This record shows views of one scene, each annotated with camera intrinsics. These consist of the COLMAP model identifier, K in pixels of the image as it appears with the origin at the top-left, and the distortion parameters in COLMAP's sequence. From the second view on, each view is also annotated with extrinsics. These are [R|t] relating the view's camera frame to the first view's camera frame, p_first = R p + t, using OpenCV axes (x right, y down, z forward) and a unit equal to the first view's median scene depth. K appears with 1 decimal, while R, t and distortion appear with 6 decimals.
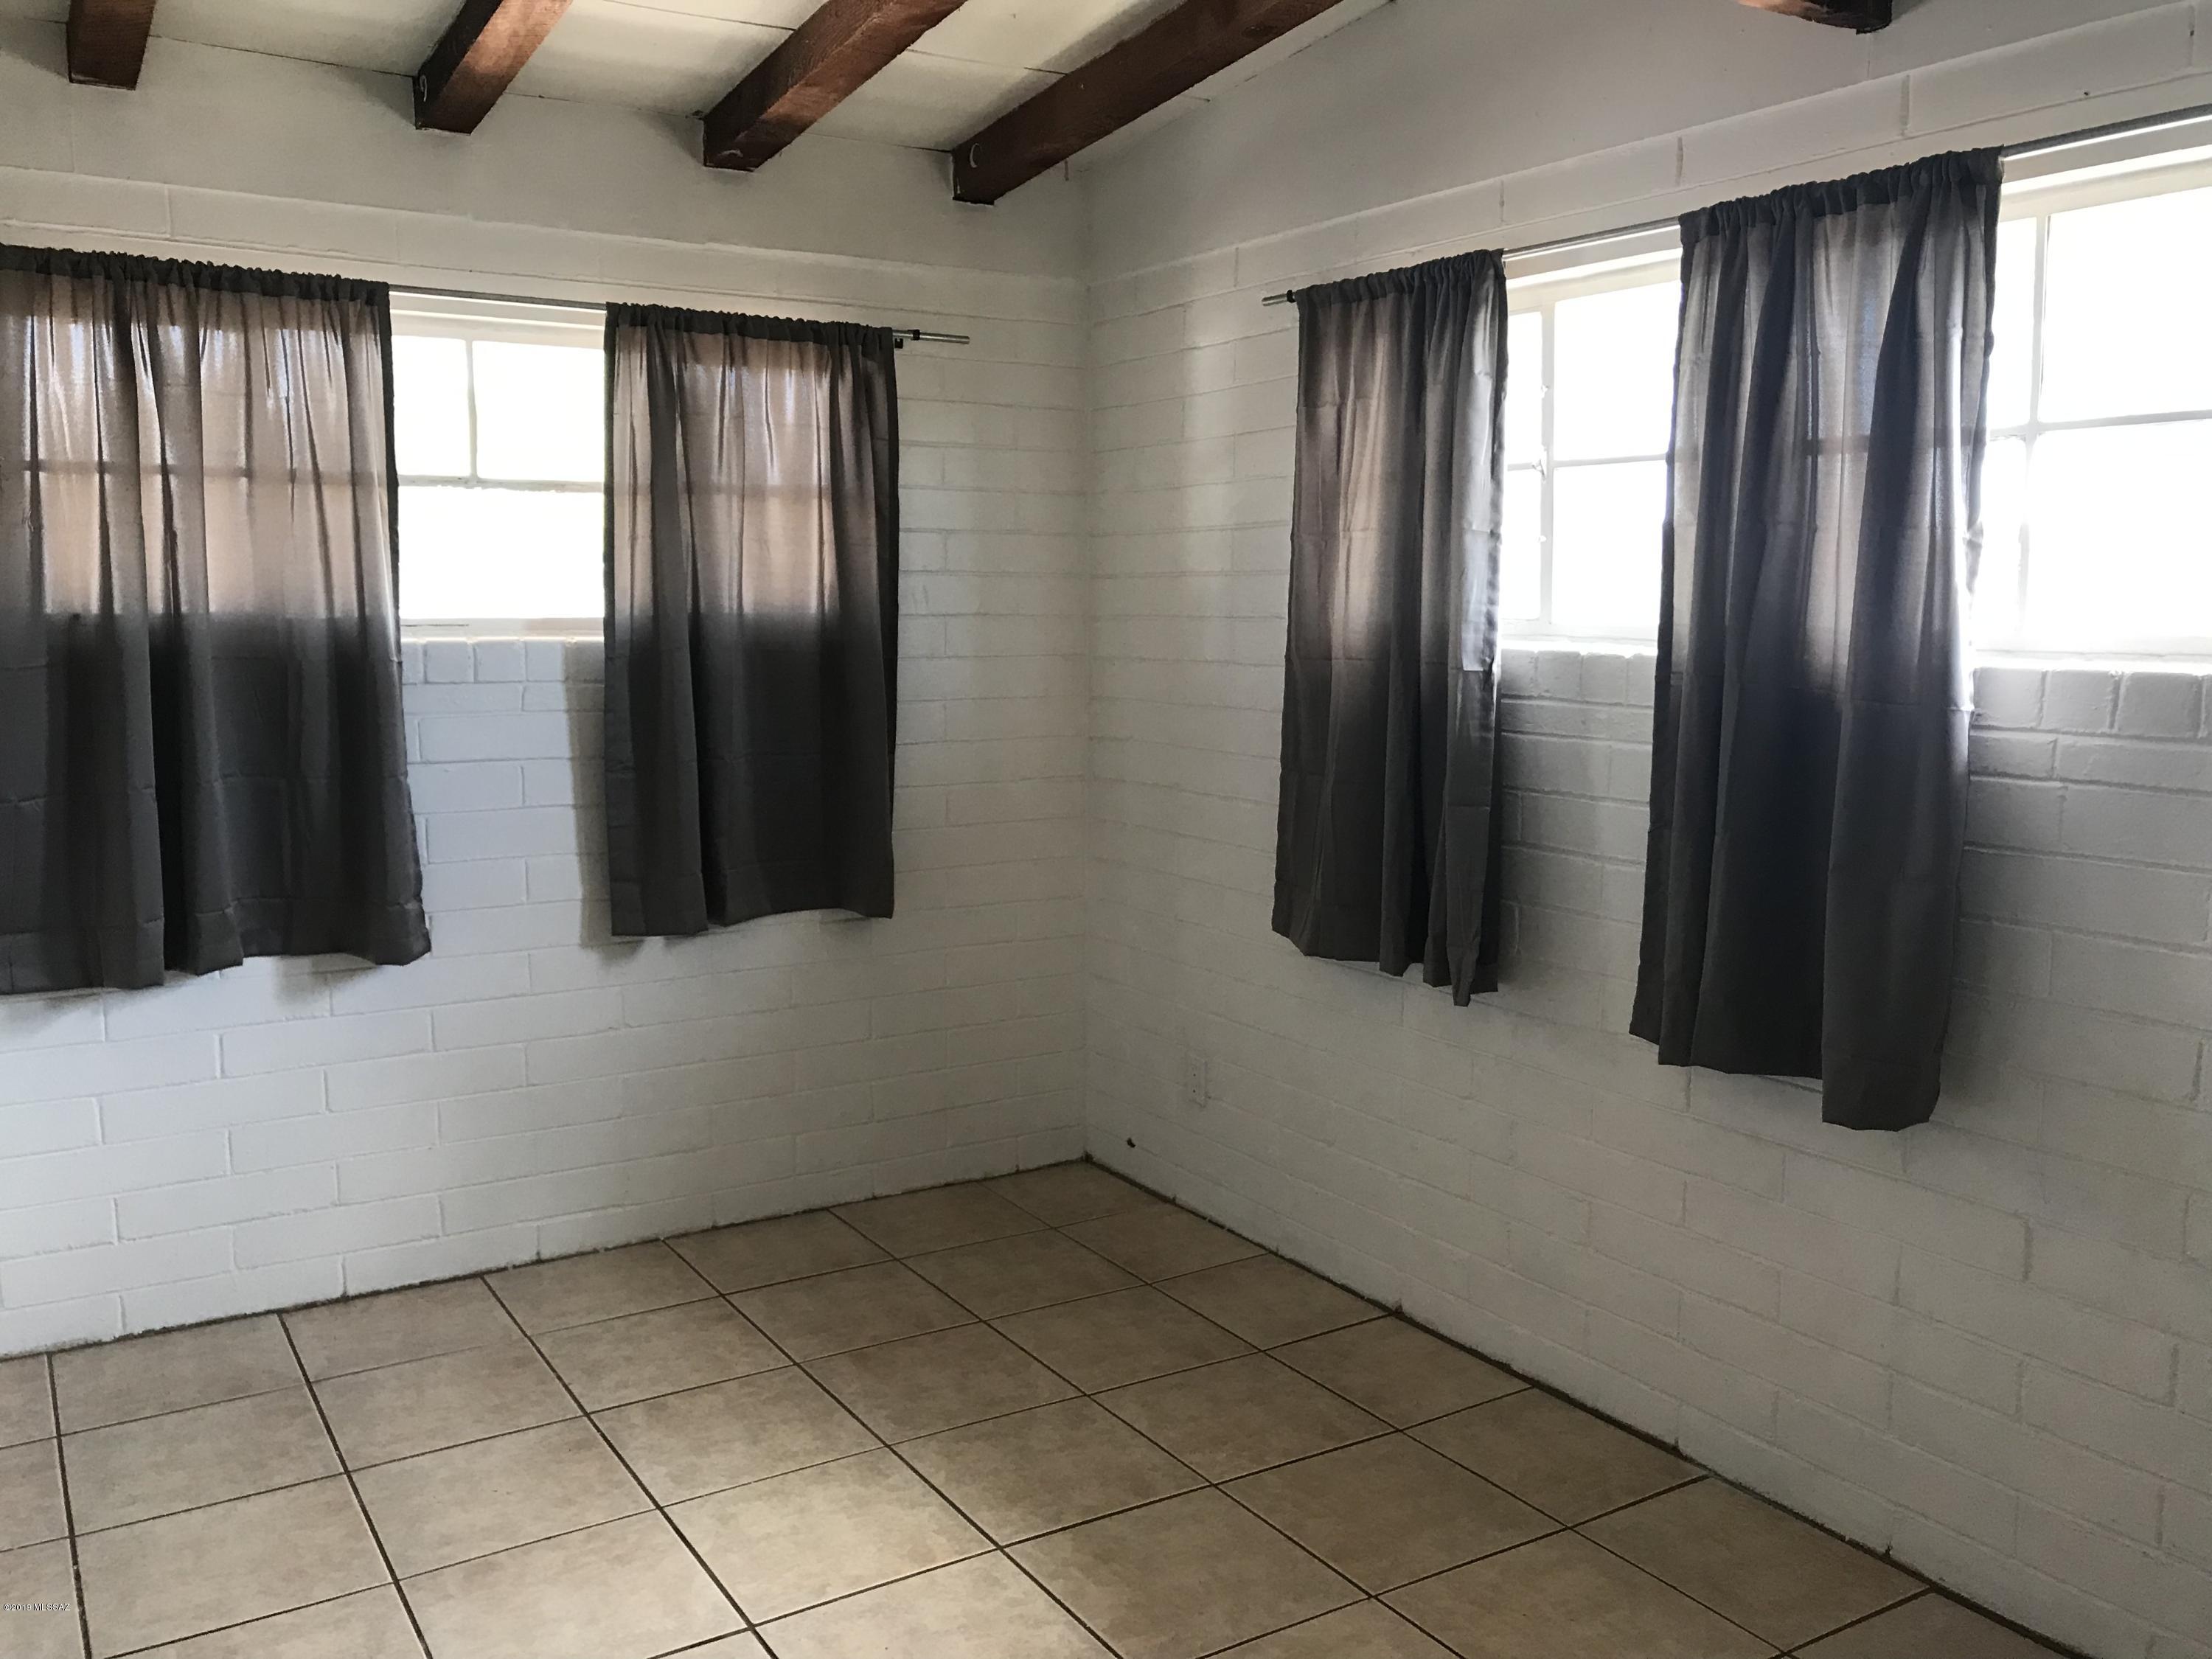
lens RADIAL K [[1797.4, 0, 1106.0], [0, 1797.4, 829.5], [0, 0, 1]] dist [0.052184, -0.106744]
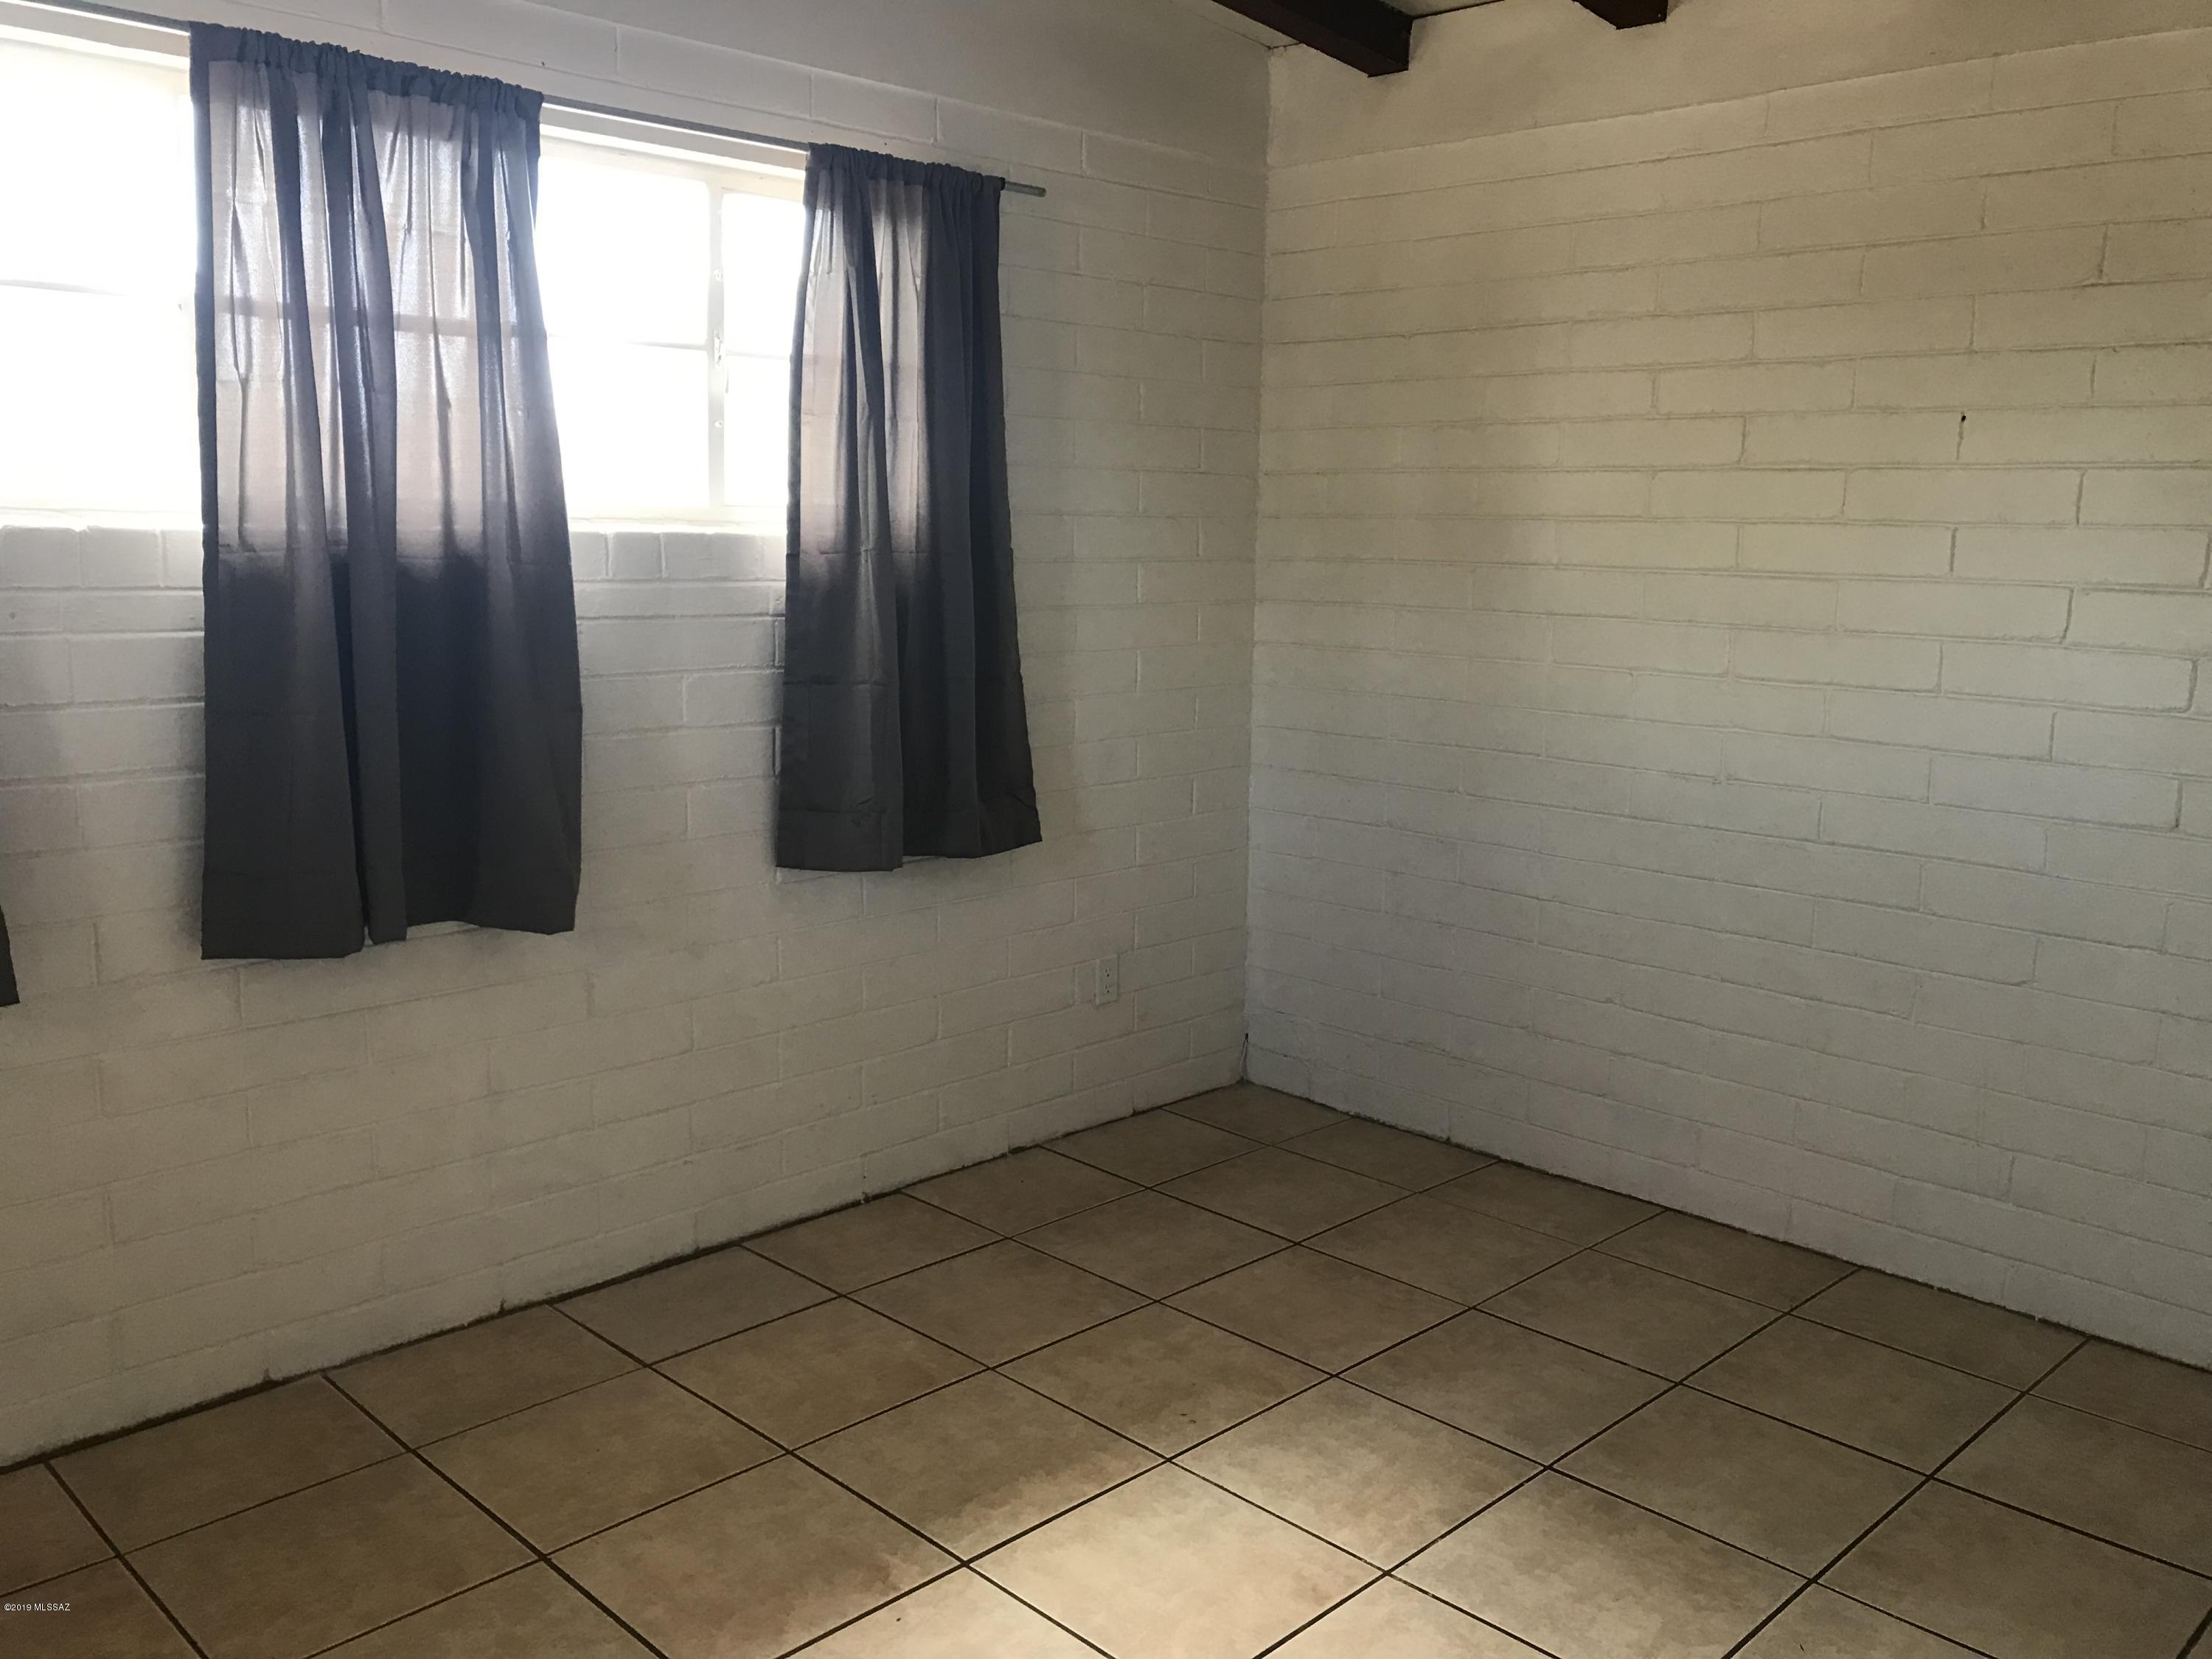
lens RADIAL K [[1860.6, 0, 1069.1], [0, 1860.6, 789.1], [0, 0, 1]] dist [0.096802, -0.104288]
pose [[-0.208349, -0.157500, 0.965290, -0.828497], [0.101528, 0.978134, 0.181509, -0.113878], [-0.972771, 0.135821, -0.187803, 0.924406]]
